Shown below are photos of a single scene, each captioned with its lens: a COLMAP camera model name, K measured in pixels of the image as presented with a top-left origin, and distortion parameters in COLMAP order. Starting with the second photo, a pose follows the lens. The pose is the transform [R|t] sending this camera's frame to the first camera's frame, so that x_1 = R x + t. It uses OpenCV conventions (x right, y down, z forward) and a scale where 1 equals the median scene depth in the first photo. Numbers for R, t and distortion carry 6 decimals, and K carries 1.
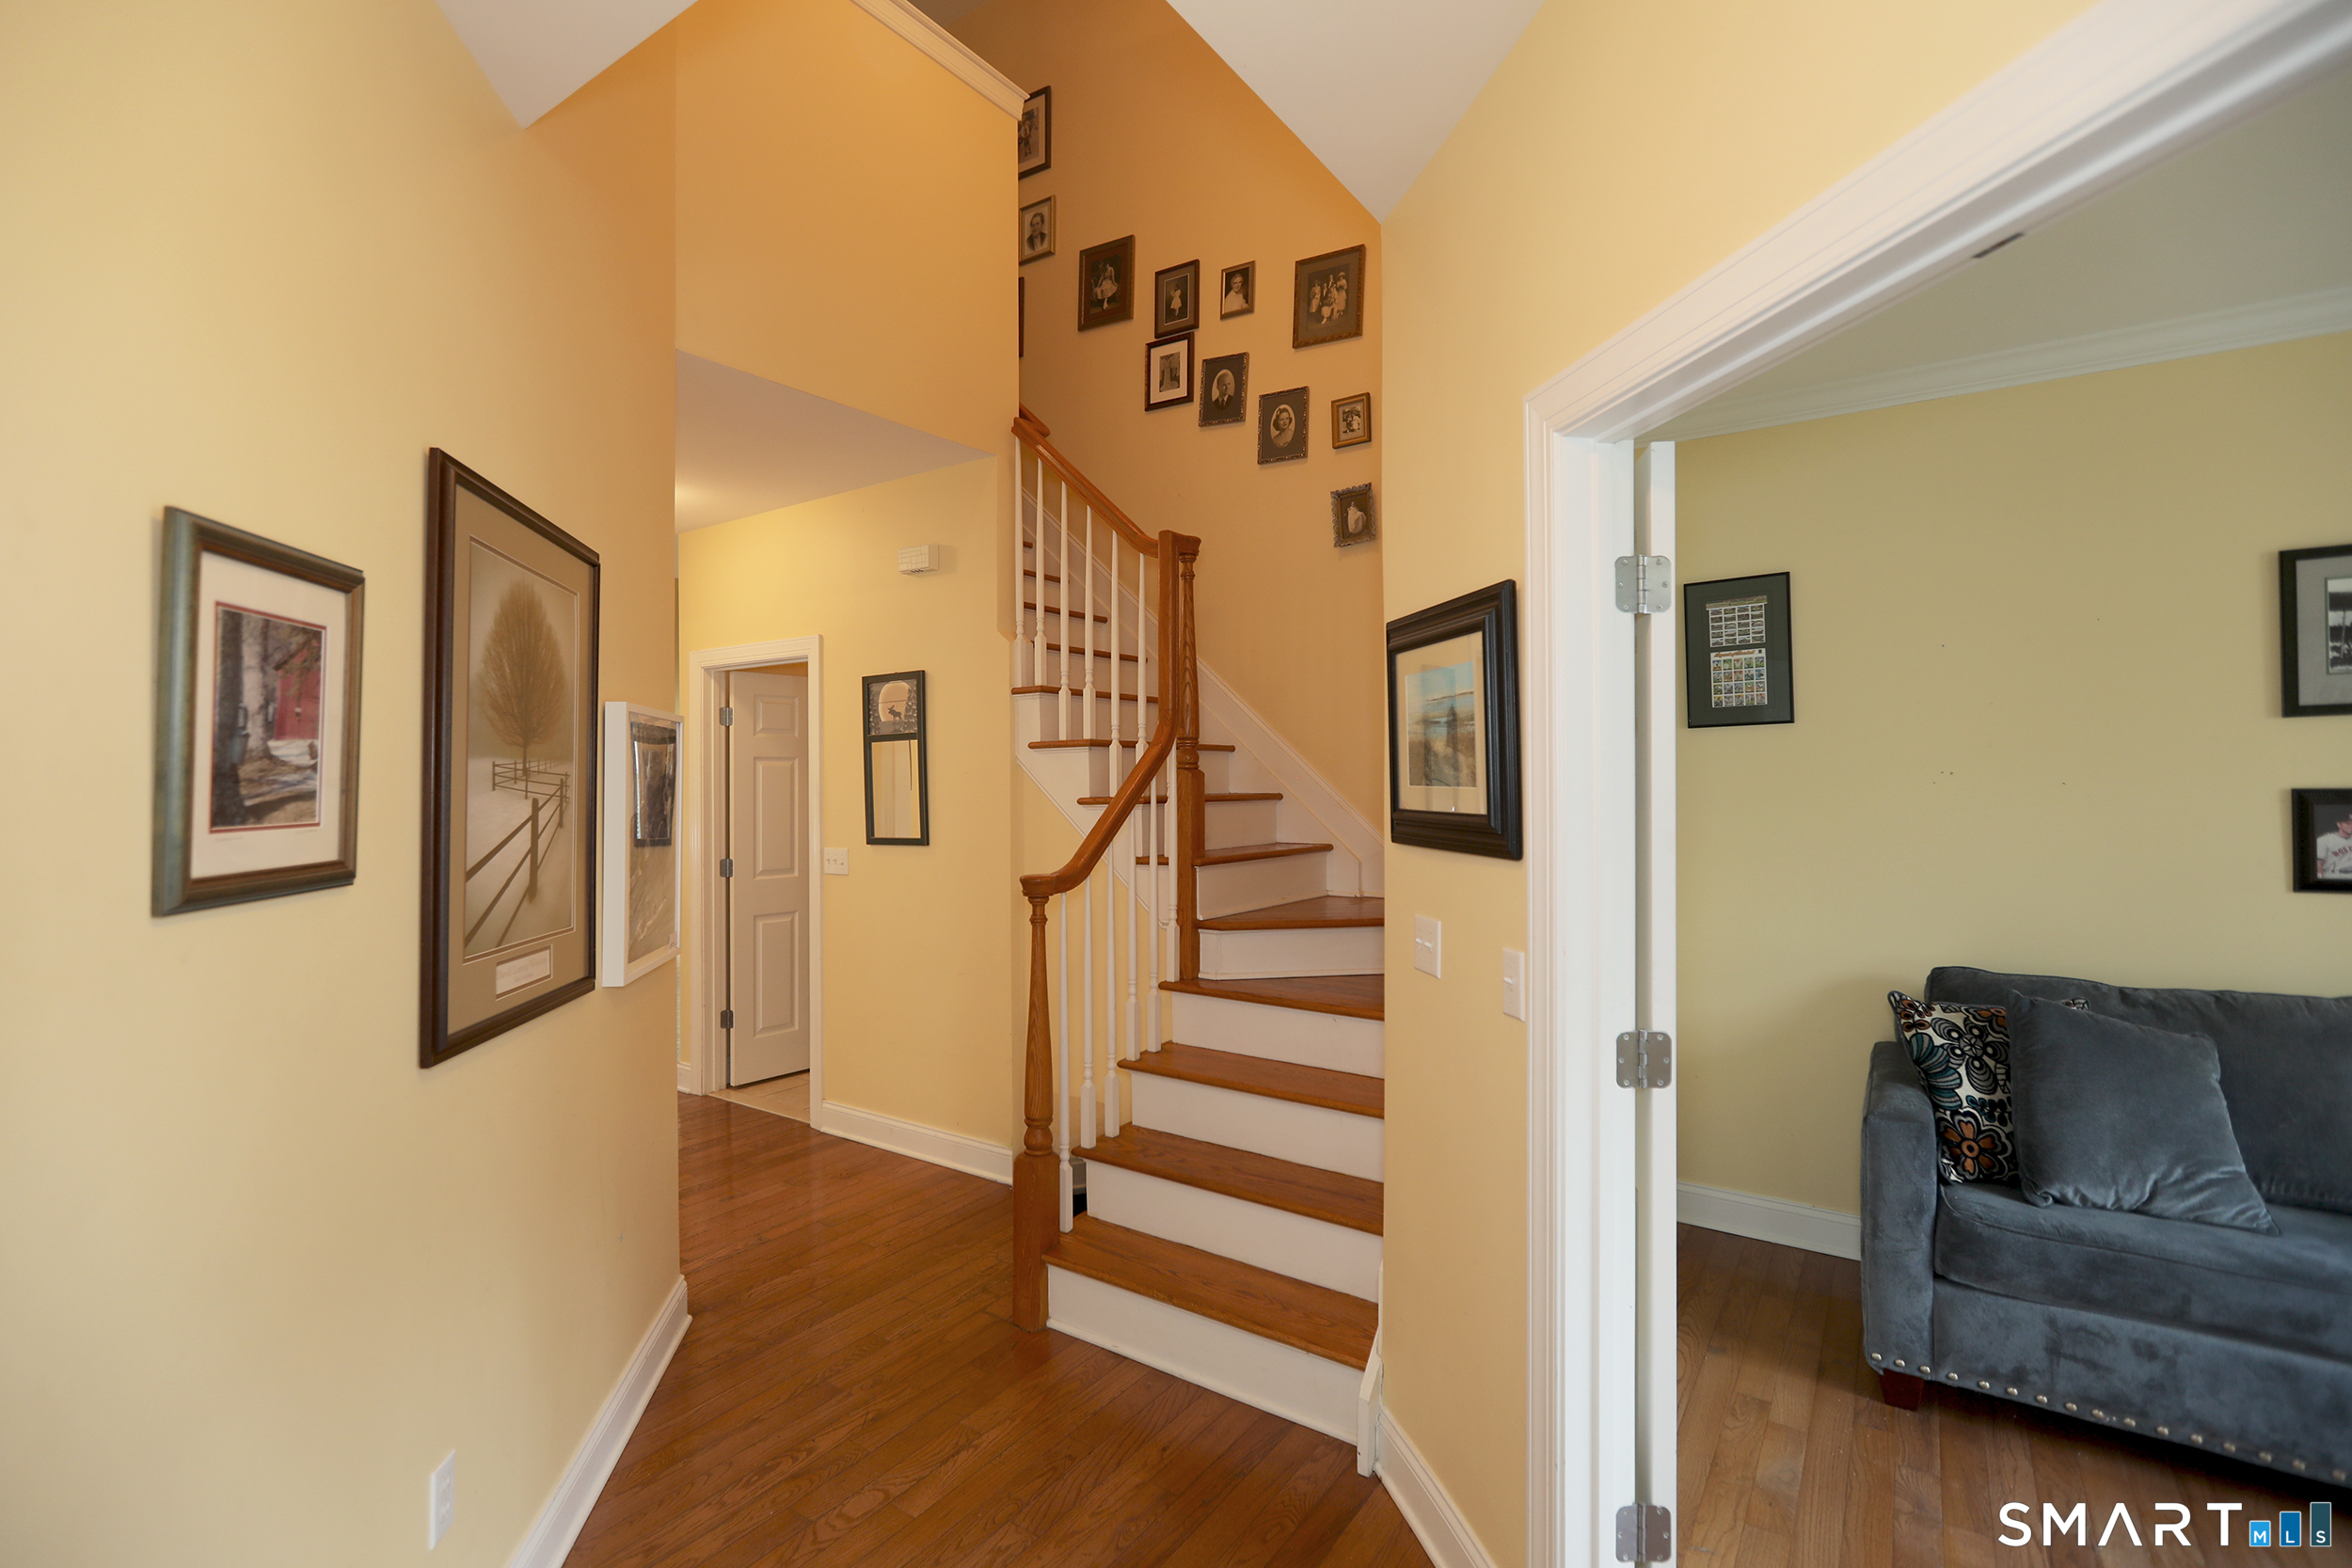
lens RADIAL K [[1074.5, 0, 1164.7], [0, 1074.5, 776.8], [0, 0, 1]] dist [0.002267, -0.000037]
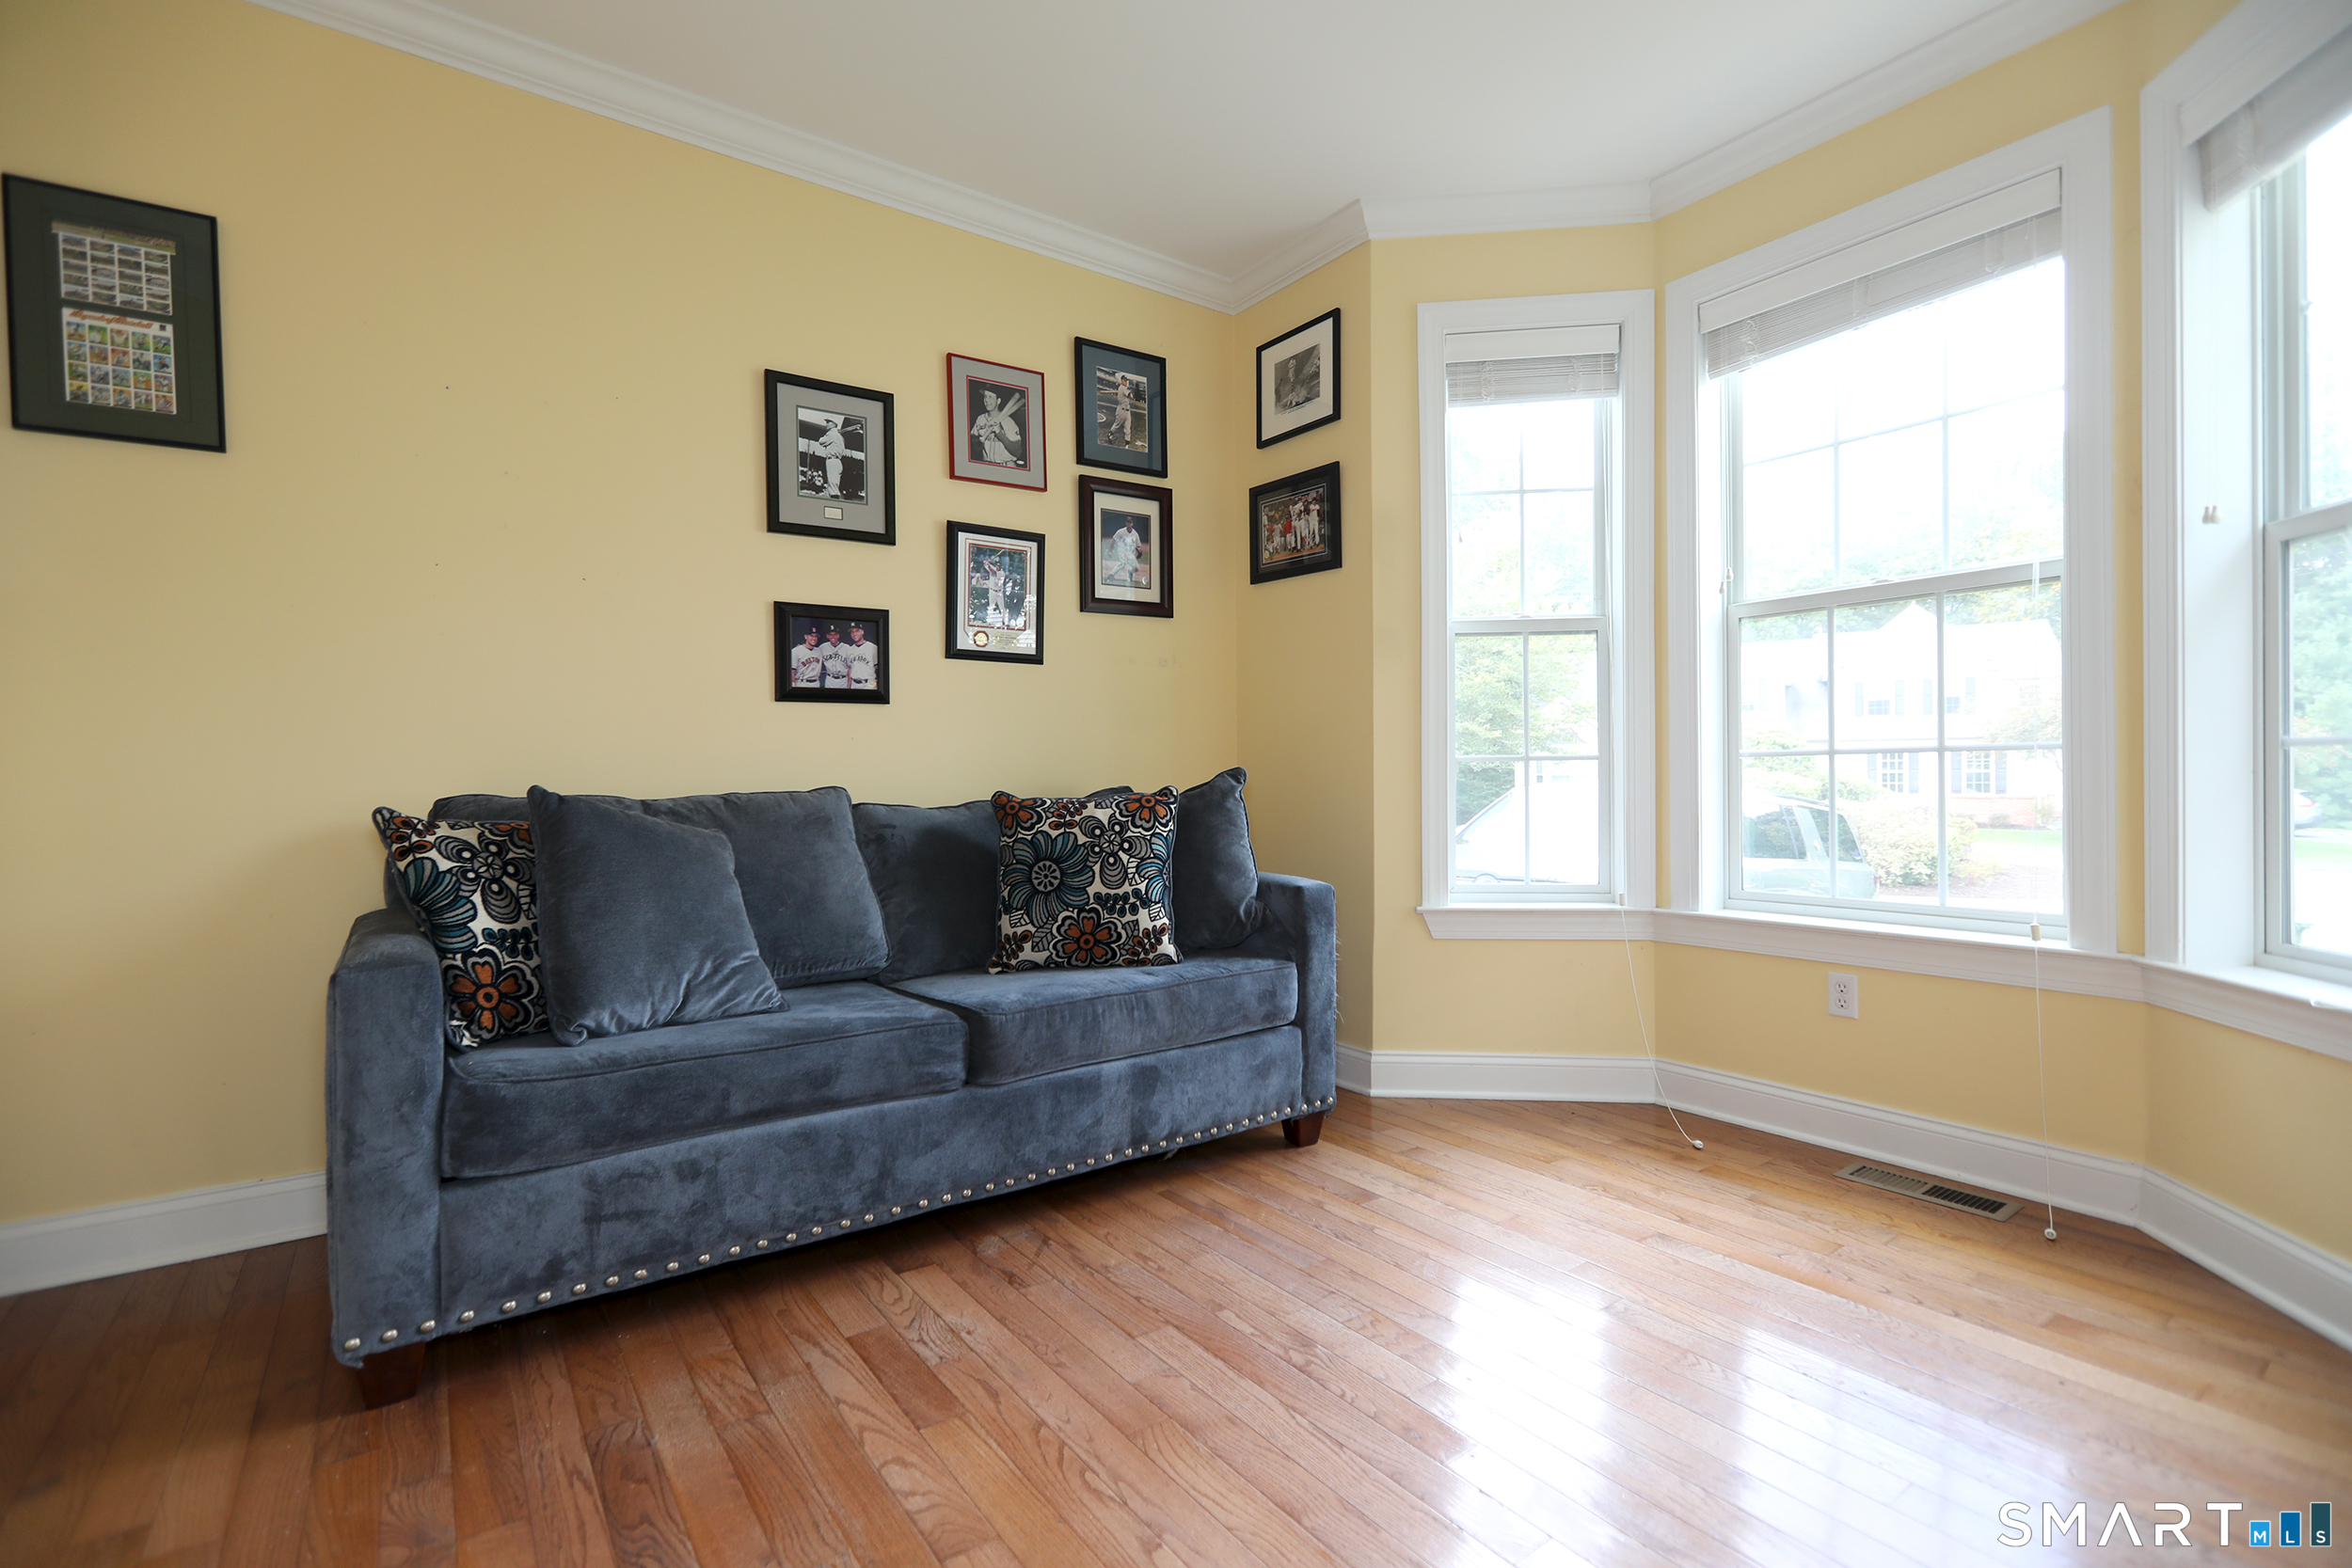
lens RADIAL K [[1074.5, 0, 1166.5], [0, 1074.5, 777.7], [0, 0, 1]] dist [0.002267, -0.000037]
pose [[0.340922, -0.000861, 0.940091, 0.228576], [0.001324, 0.999999, 0.000435, 0.205503], [-0.940091, 0.001096, 0.340922, 0.331465]]
